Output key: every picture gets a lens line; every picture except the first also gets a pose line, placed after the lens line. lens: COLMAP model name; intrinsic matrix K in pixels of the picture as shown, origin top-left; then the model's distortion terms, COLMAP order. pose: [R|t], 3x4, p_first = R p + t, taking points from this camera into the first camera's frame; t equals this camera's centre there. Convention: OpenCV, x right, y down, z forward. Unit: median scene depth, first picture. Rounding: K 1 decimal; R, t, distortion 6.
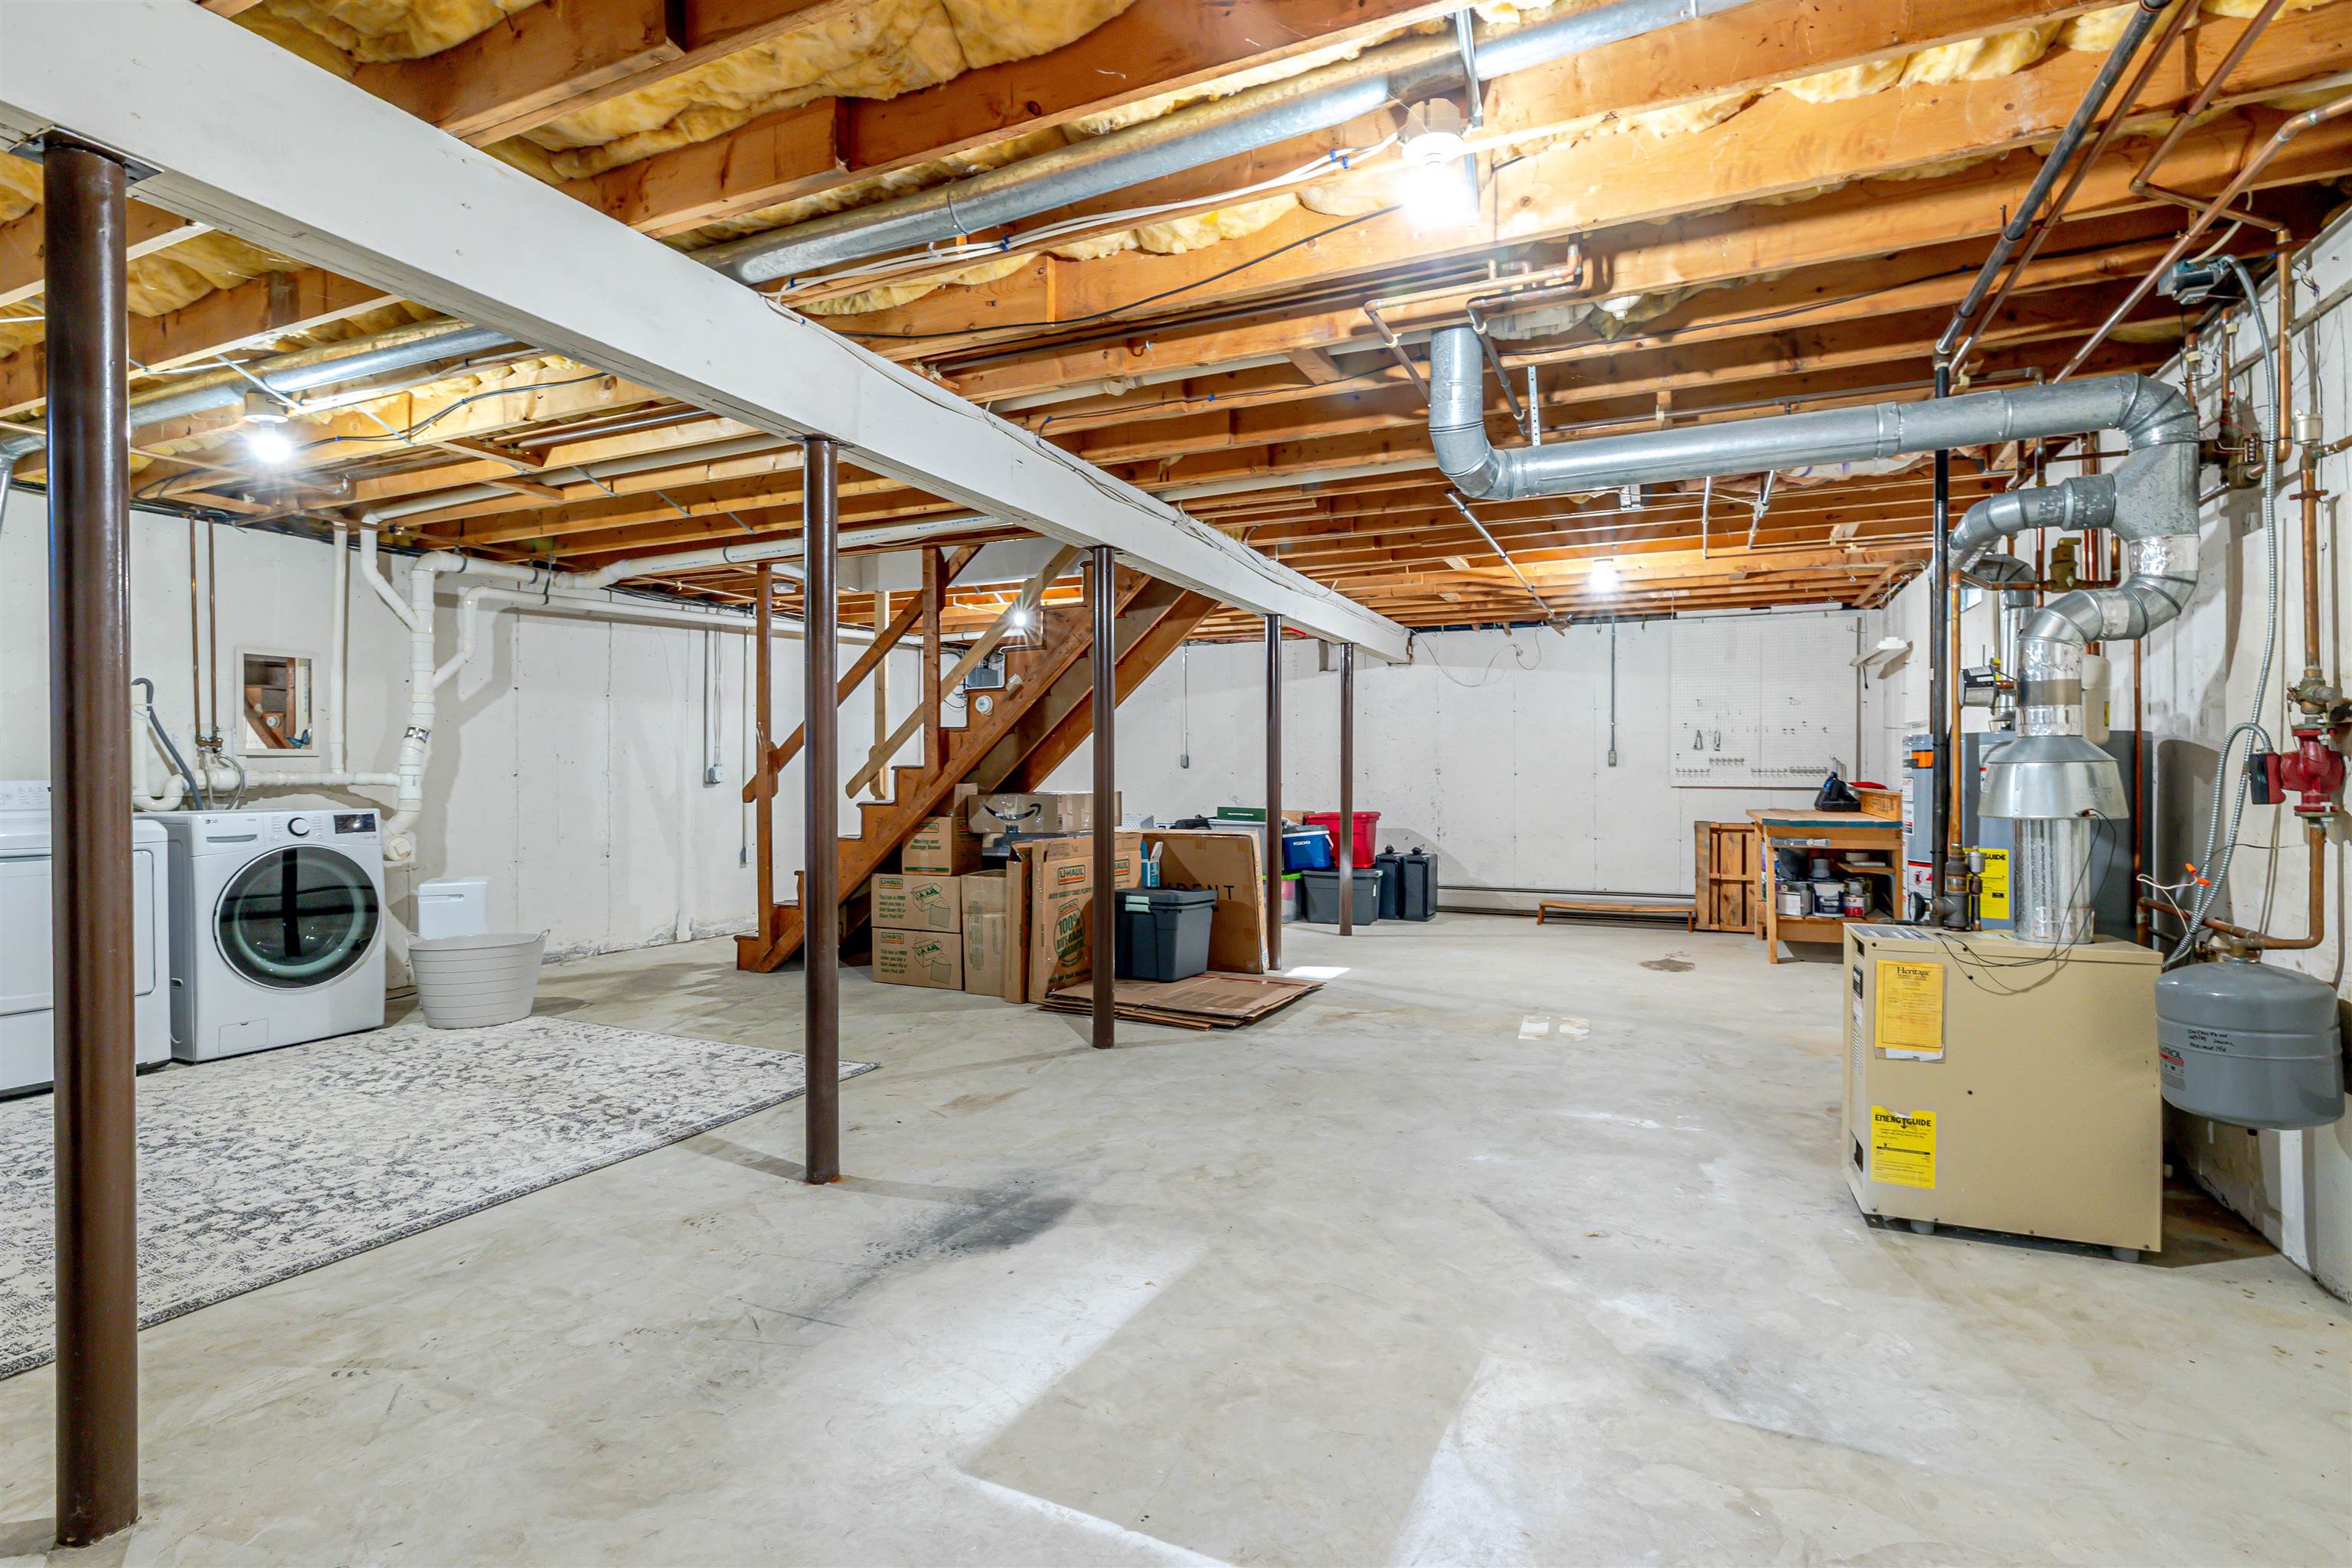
lens RADIAL K [[1119.8, 0, 1181.9], [0, 1119.8, 780.5], [0, 0, 1]] dist [-0.005696, 0.001710]
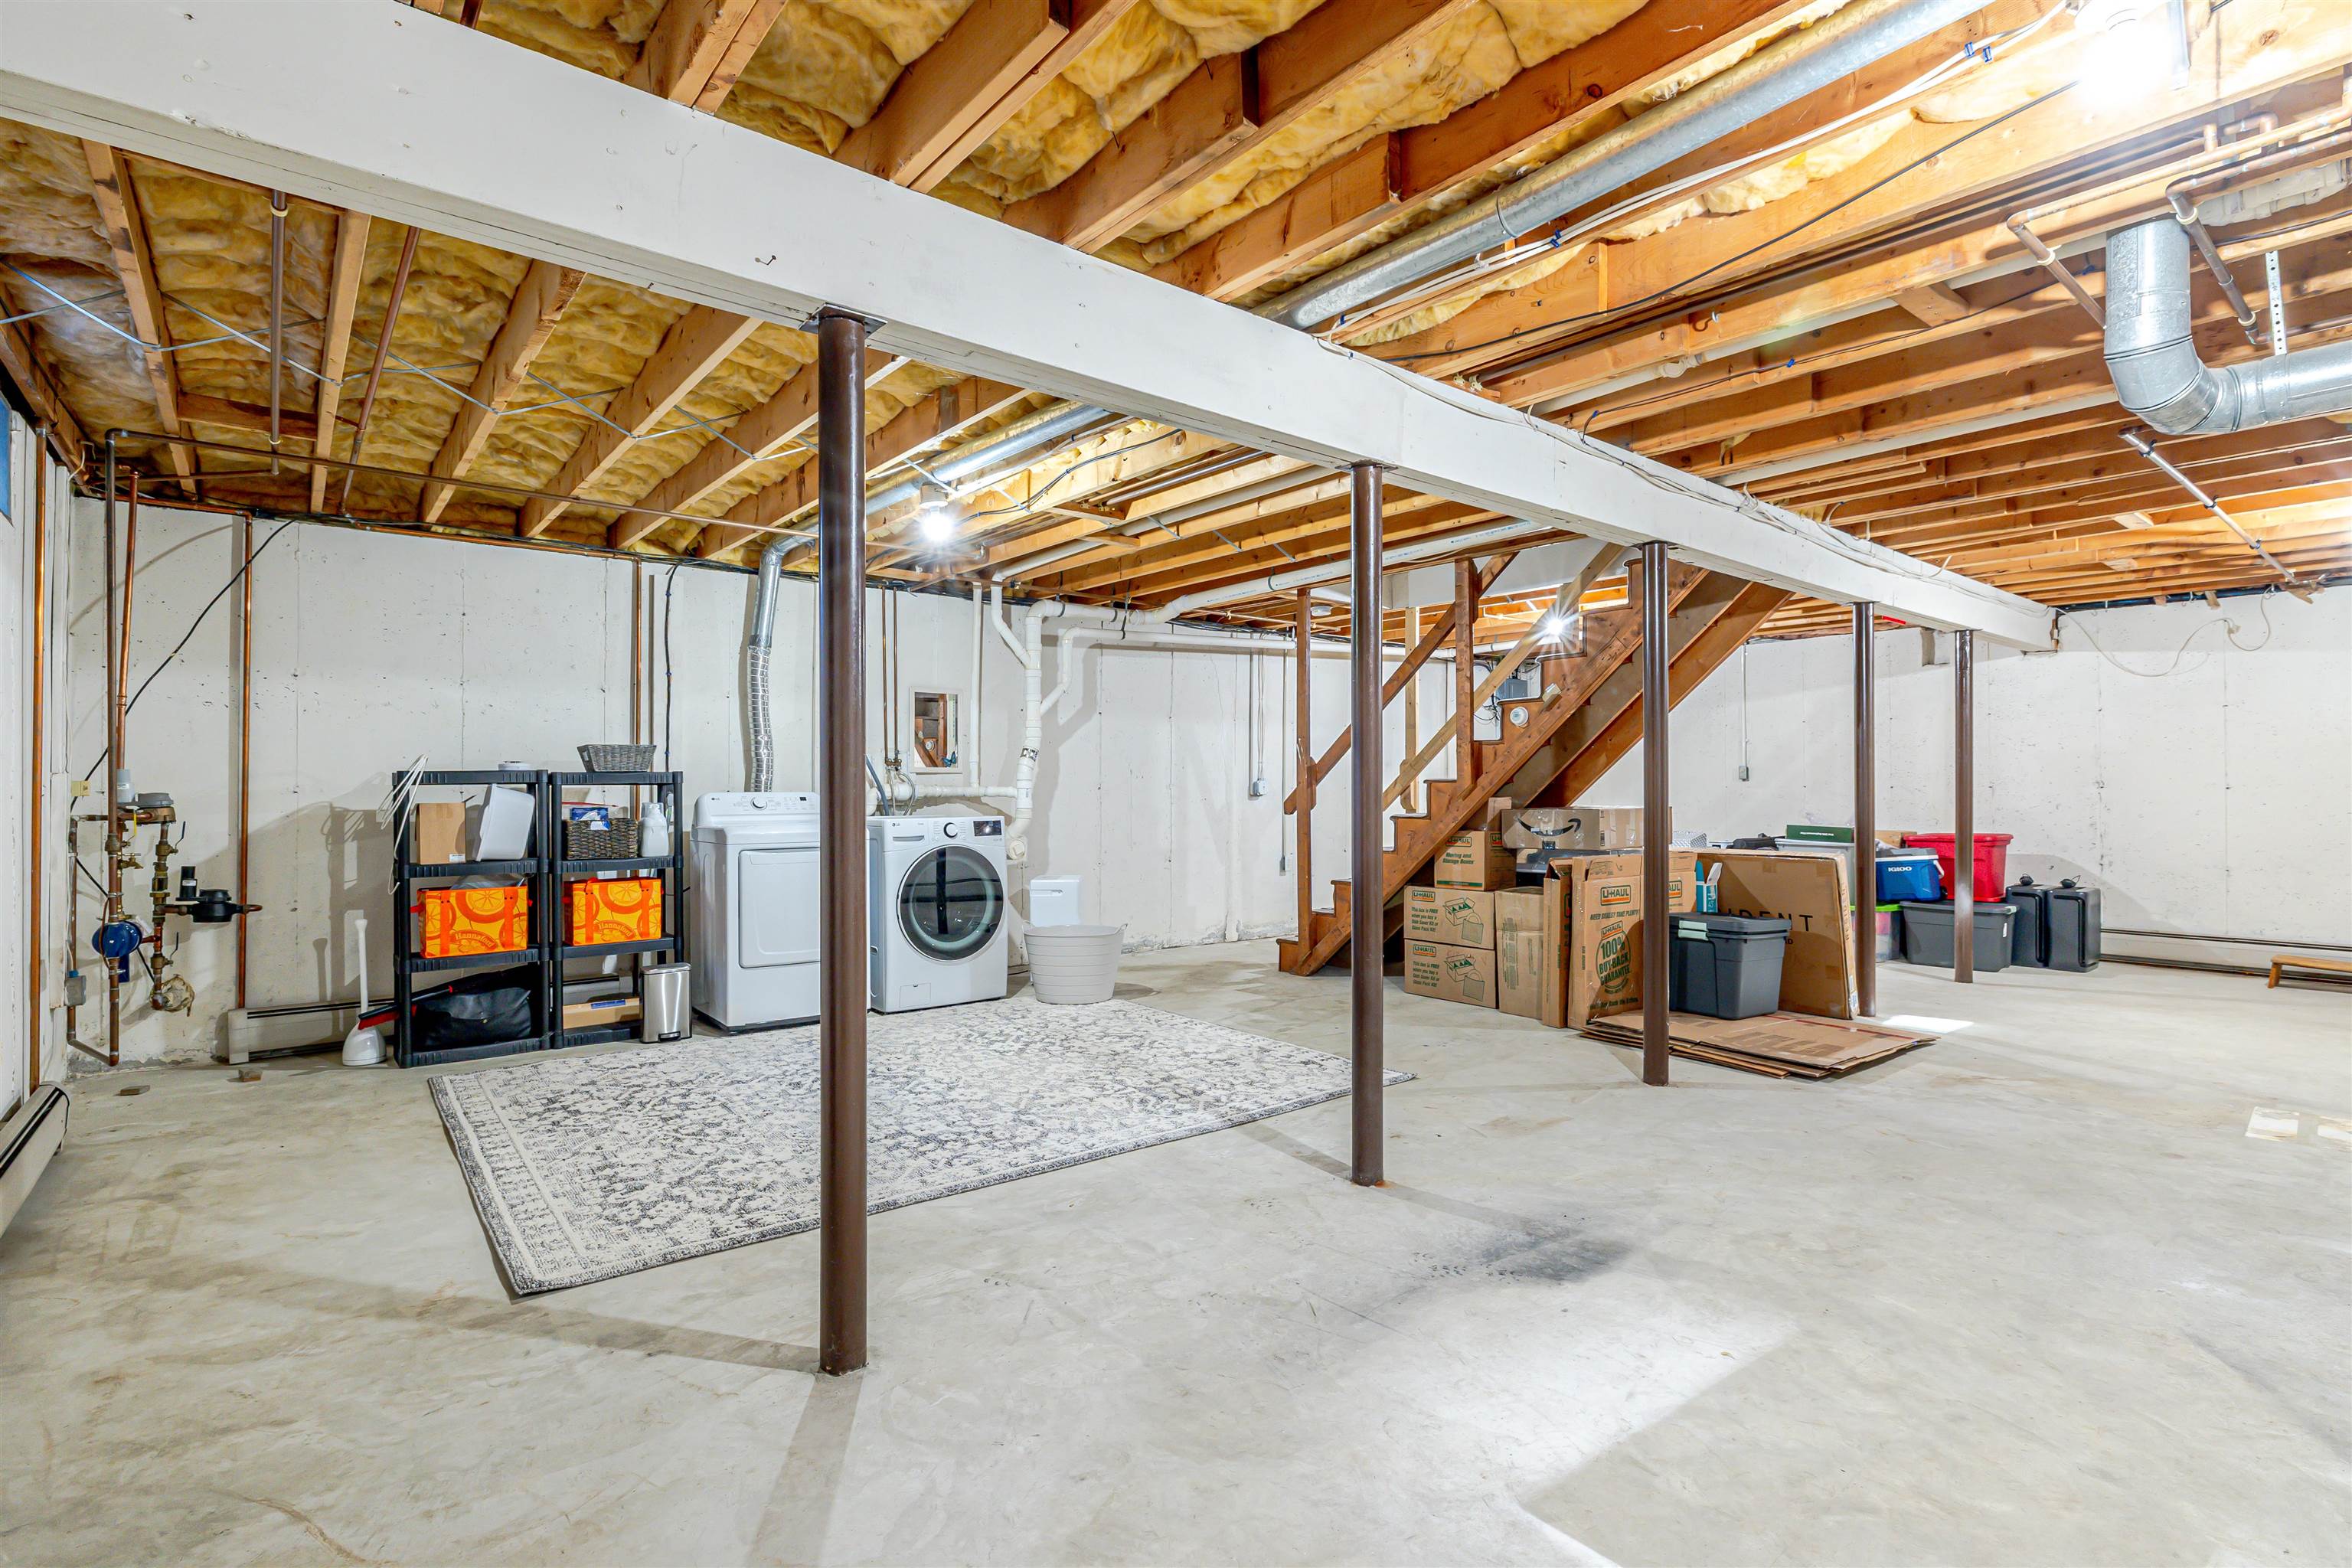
lens RADIAL K [[1119.8, 0, 1174.7], [0, 1119.8, 779.2], [0, 0, 1]] dist [-0.005696, 0.001710]
pose [[0.896106, -0.002840, -0.443832, -0.021772], [-0.003105, 0.999915, -0.012668, 0.000176], [0.443830, 0.012730, 0.896021, -0.005505]]
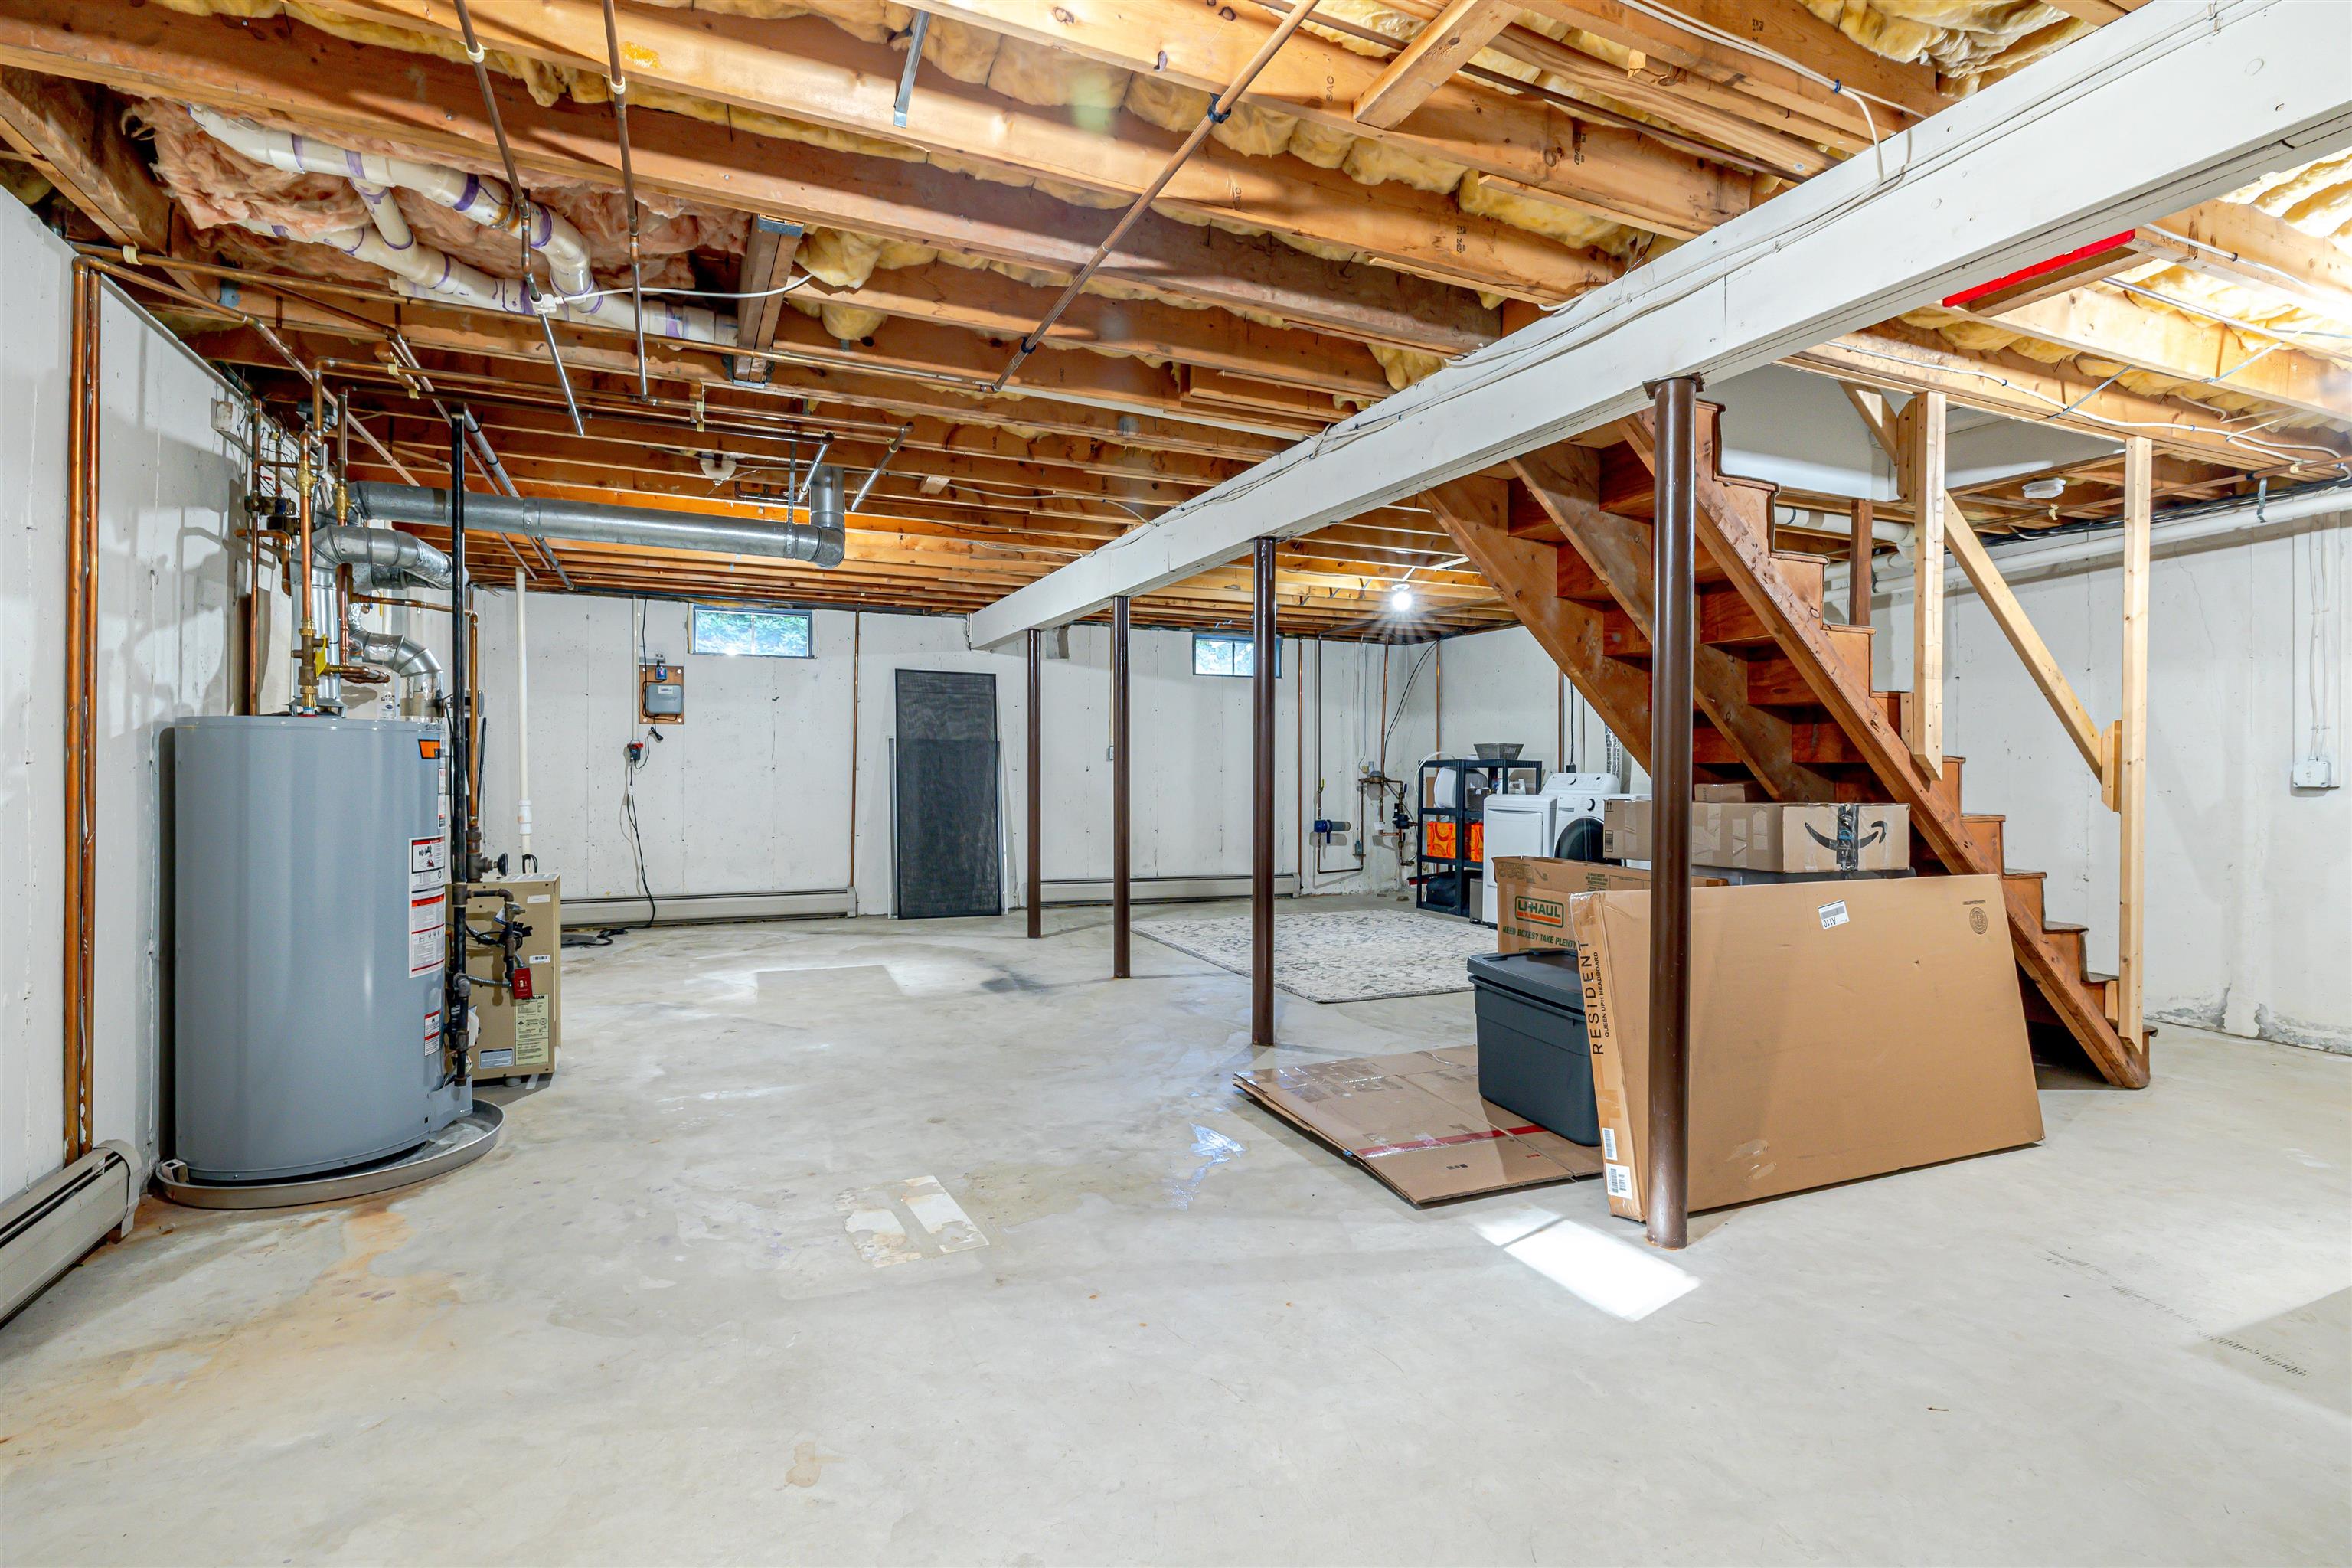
lens RADIAL K [[1119.8, 0, 1185.3], [0, 1119.8, 779.5], [0, 0, 1]] dist [-0.005696, 0.001710]
pose [[-0.662767, 0.001339, -0.748824, 0.848961], [-0.007527, 0.999936, 0.008450, -0.005557], [0.748788, 0.011237, -0.662715, 1.894506]]
